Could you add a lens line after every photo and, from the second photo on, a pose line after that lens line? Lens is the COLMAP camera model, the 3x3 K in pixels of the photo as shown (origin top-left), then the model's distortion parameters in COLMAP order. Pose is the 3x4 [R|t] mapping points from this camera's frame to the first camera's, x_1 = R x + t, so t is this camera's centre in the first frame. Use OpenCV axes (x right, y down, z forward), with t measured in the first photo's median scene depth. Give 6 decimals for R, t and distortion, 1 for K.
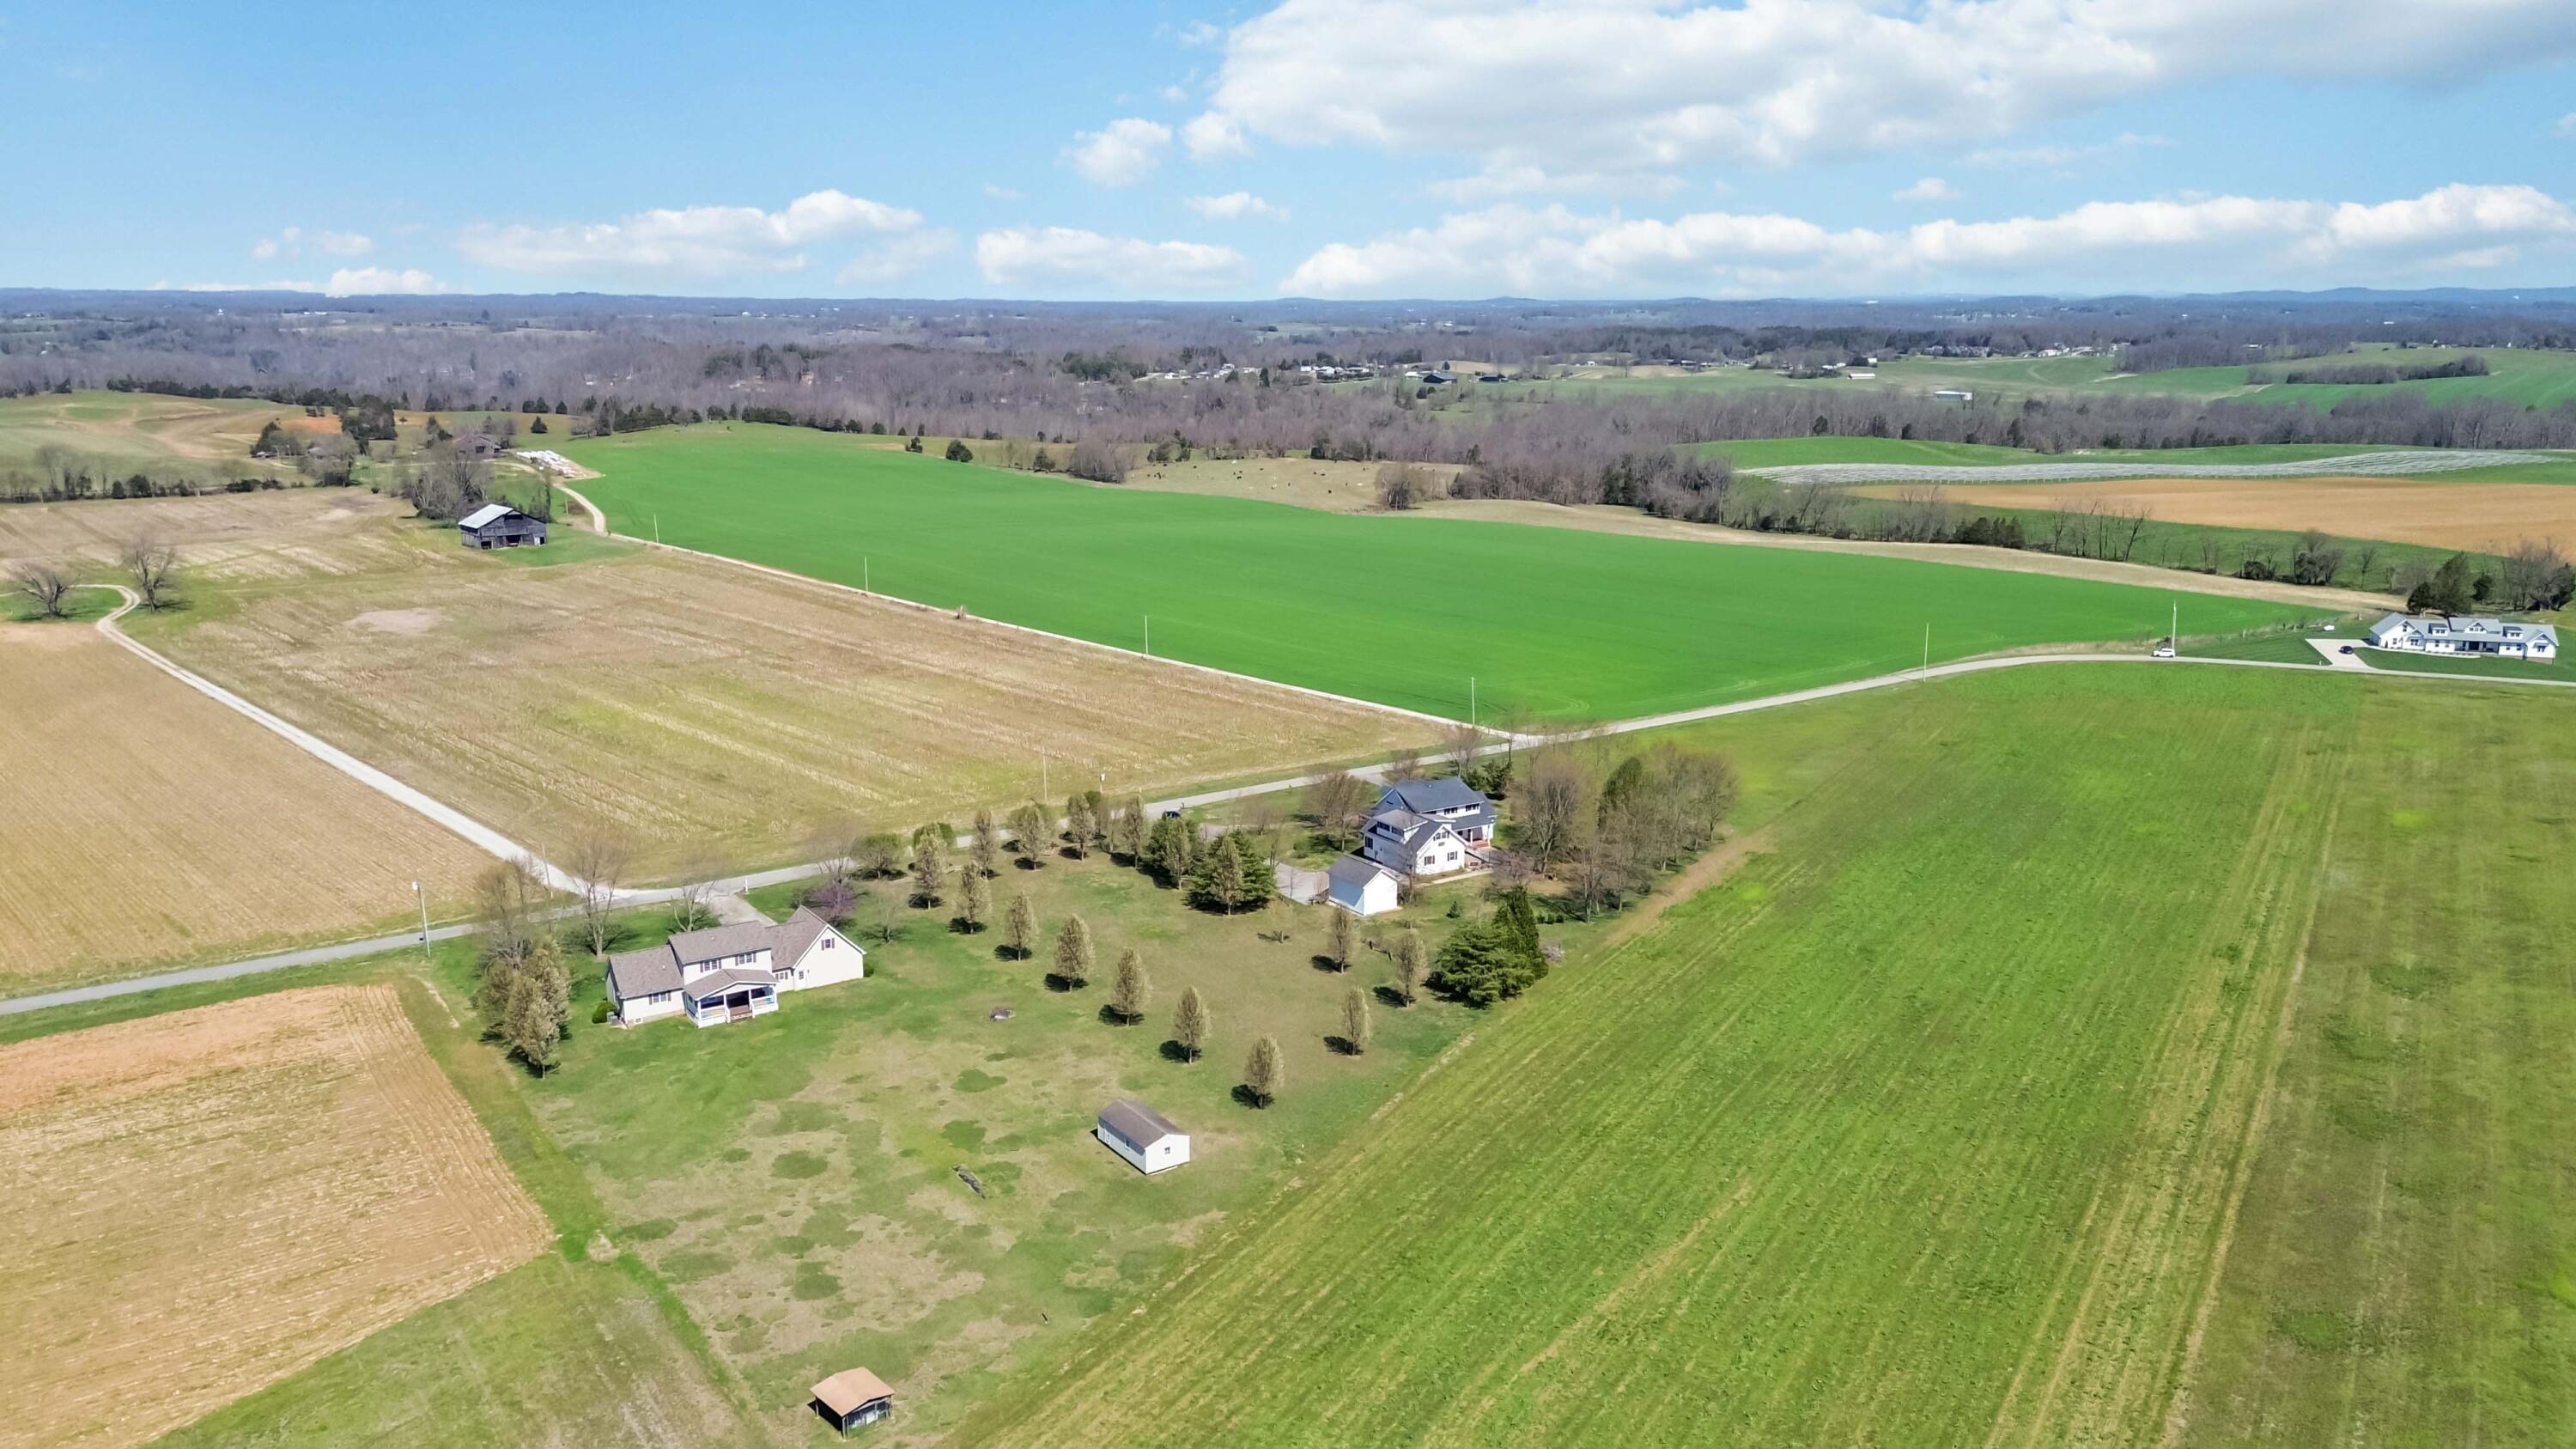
lens RADIAL K [[1927.8, 0, 1281.7], [0, 1927.8, 661.4], [0, 0, 1]] dist [0.059940, -0.052671]
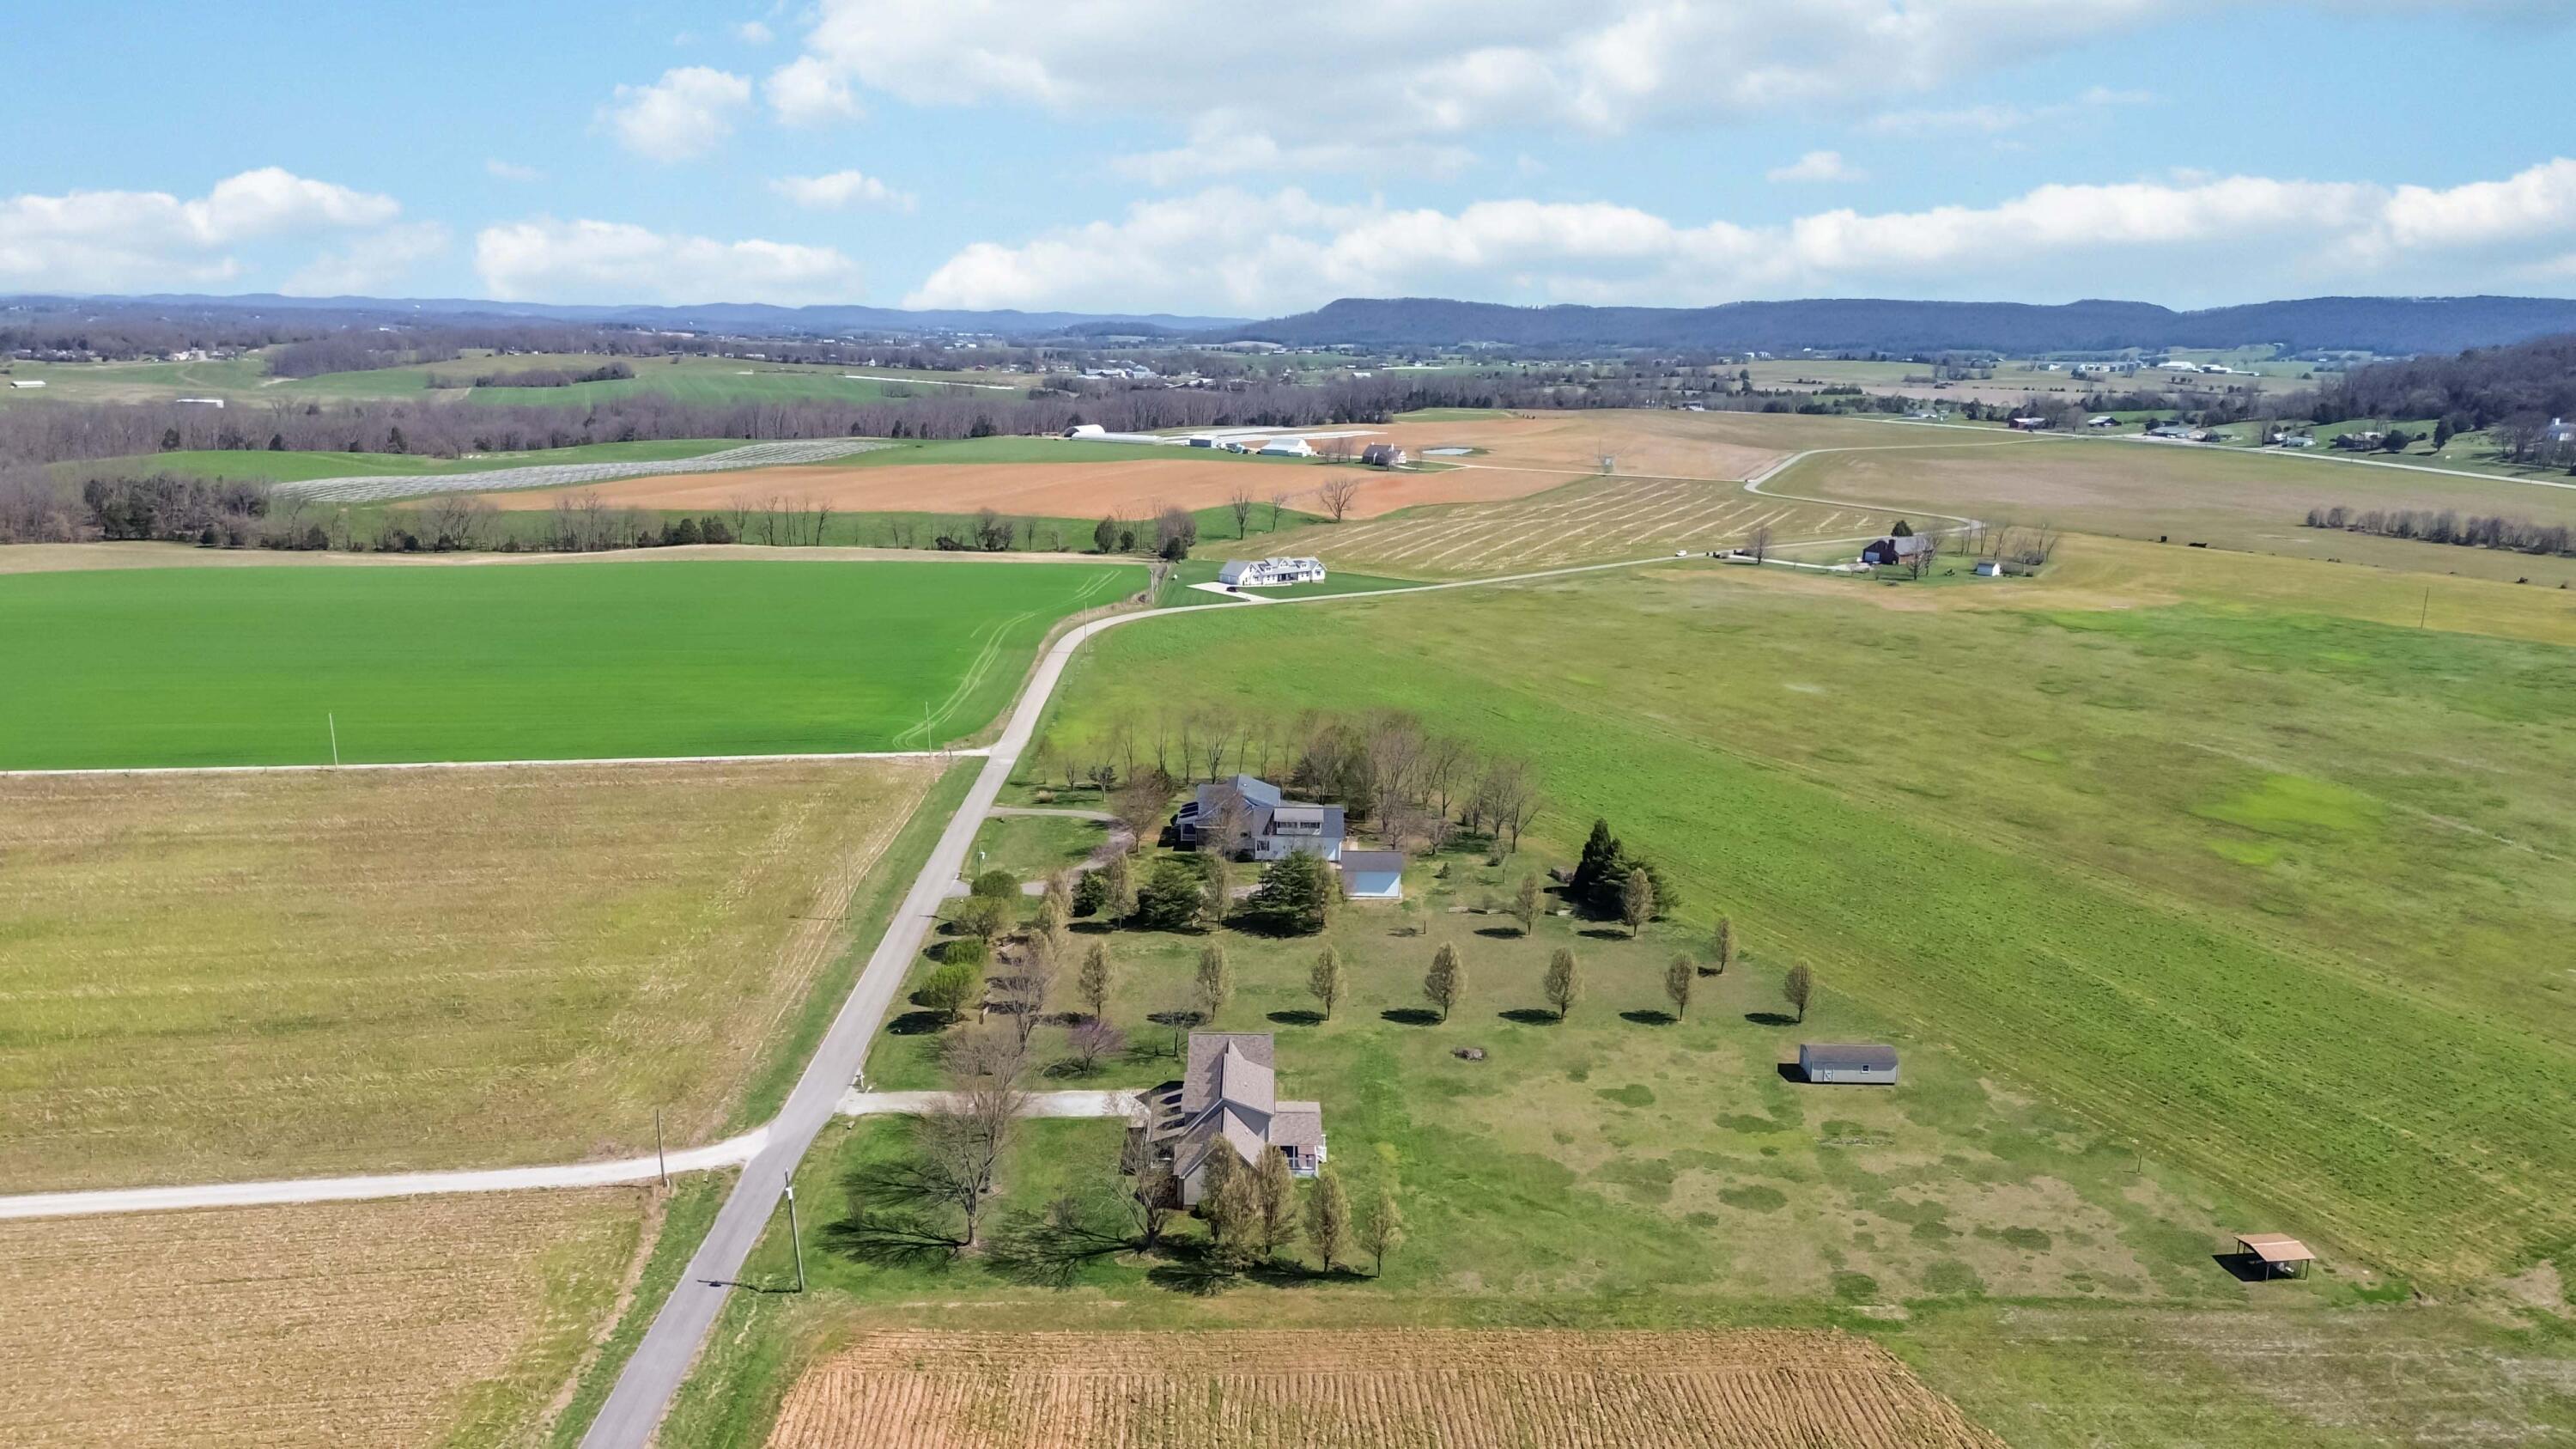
lens RADIAL K [[1816.6, 0, 1288.0], [0, 1816.6, 724.5], [0, 0, 1]] dist [0.063010, -0.049894]
pose [[0.542649, -0.169316, 0.822717, -0.773592], [0.135755, 0.984274, 0.113024, -0.082401], [-0.828917, 0.050356, 0.557101, 0.461590]]
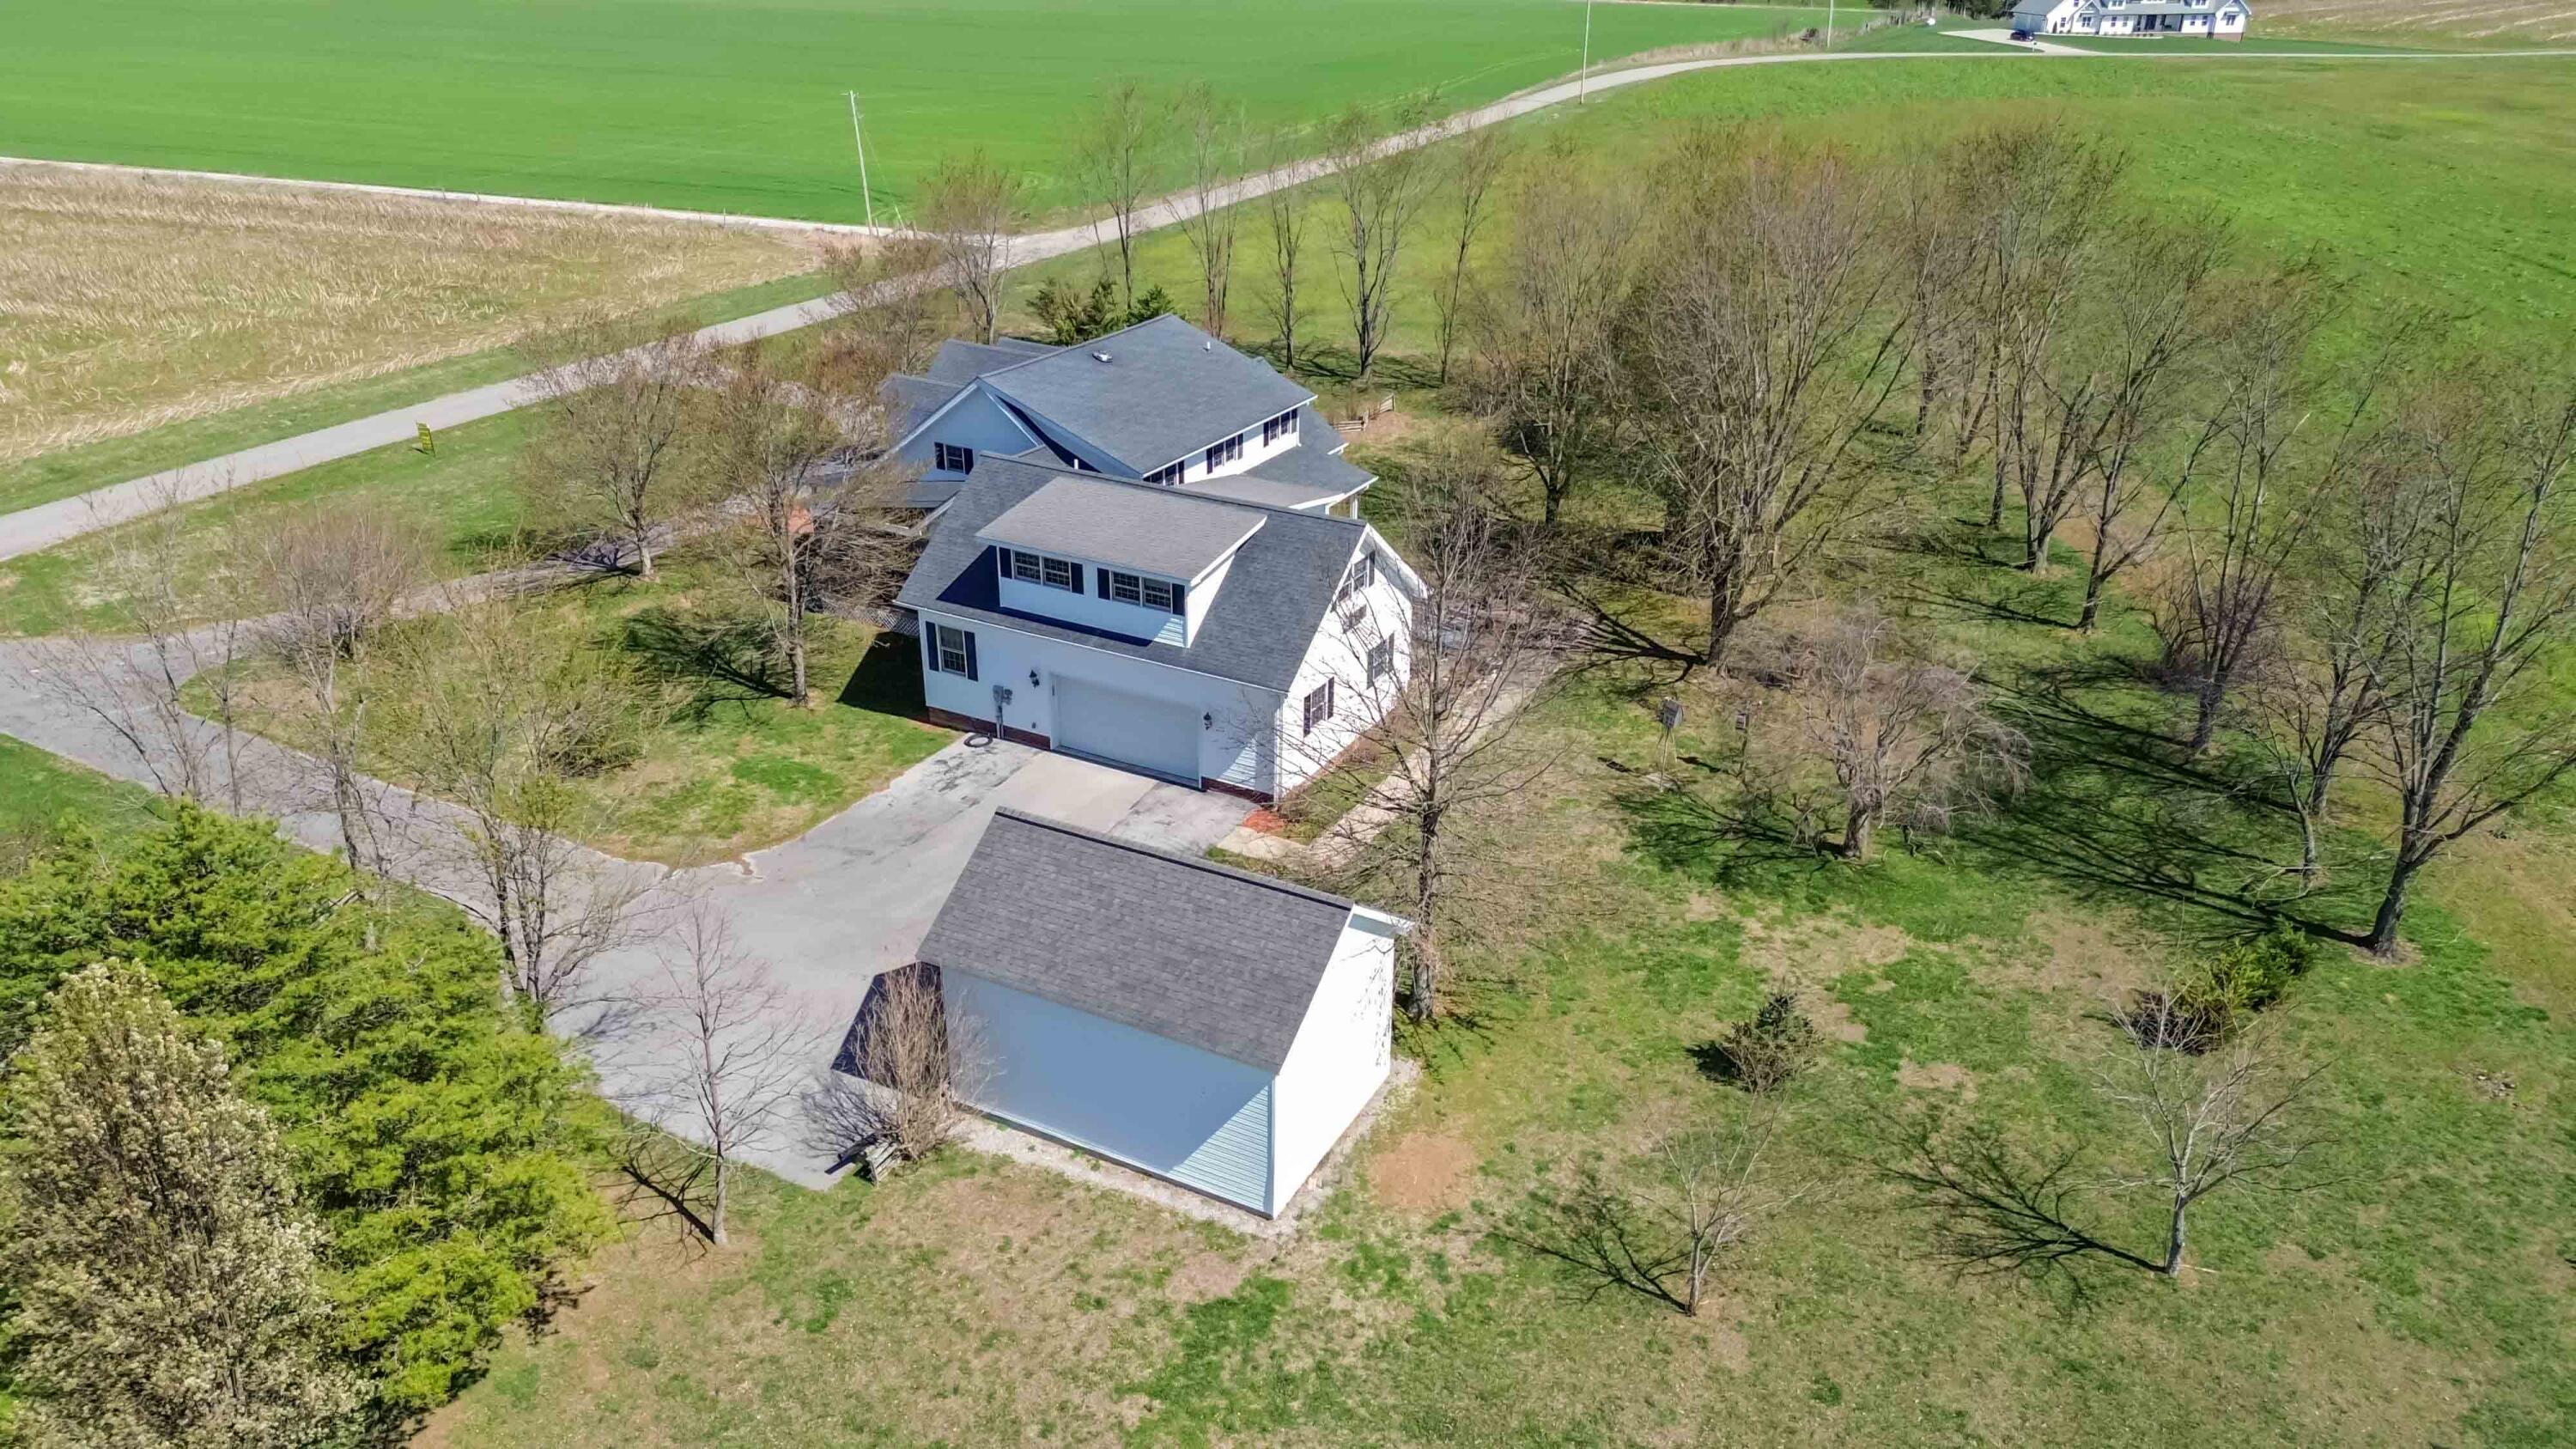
lens RADIAL K [[1816.6, 0, 1288.0], [0, 1816.6, 724.5], [0, 0, 1]] dist [0.063010, -0.049894]
pose [[0.881340, -0.193167, 0.431193, -0.010526], [0.079602, 0.960270, 0.267480, 0.053509], [-0.465729, -0.201417, 0.861700, 0.845995]]
